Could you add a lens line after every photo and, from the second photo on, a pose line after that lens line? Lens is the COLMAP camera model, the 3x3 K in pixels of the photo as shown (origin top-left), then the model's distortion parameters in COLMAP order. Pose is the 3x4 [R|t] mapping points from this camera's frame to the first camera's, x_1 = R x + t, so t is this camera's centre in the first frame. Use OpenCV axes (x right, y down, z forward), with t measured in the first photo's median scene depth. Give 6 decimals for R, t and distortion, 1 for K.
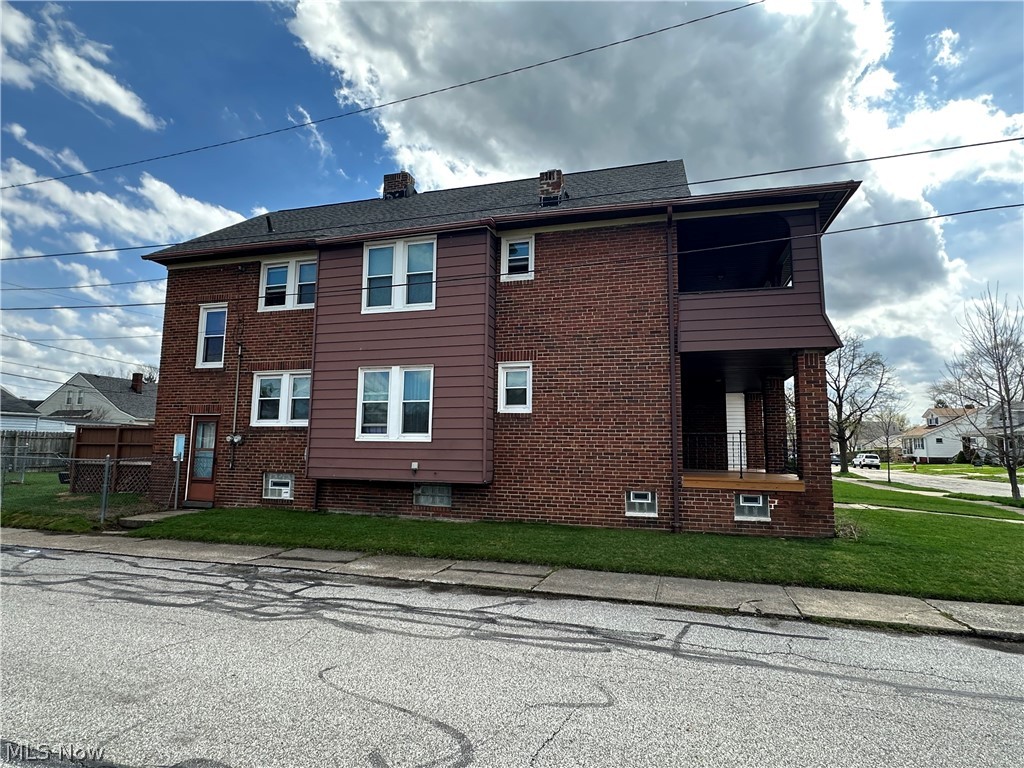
lens RADIAL K [[547.8, 0, 495.3], [0, 547.8, 363.1], [0, 0, 1]] dist [-0.006151, 0.002164]
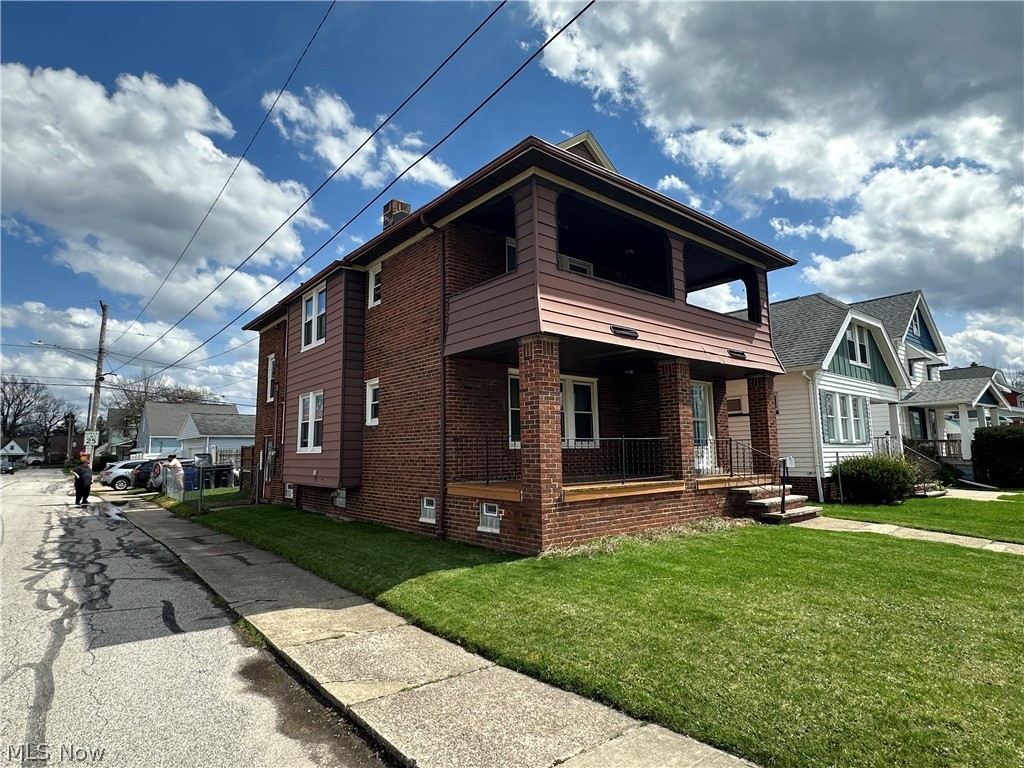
lens RADIAL K [[547.8, 0, 509.9], [0, 547.8, 383.8], [0, 0, 1]] dist [-0.006151, 0.002164]
pose [[0.848012, -0.090292, -0.522228, 0.896023], [0.108288, 0.994112, 0.003962, 0.034121], [0.518795, -0.059910, 0.852797, 0.212146]]
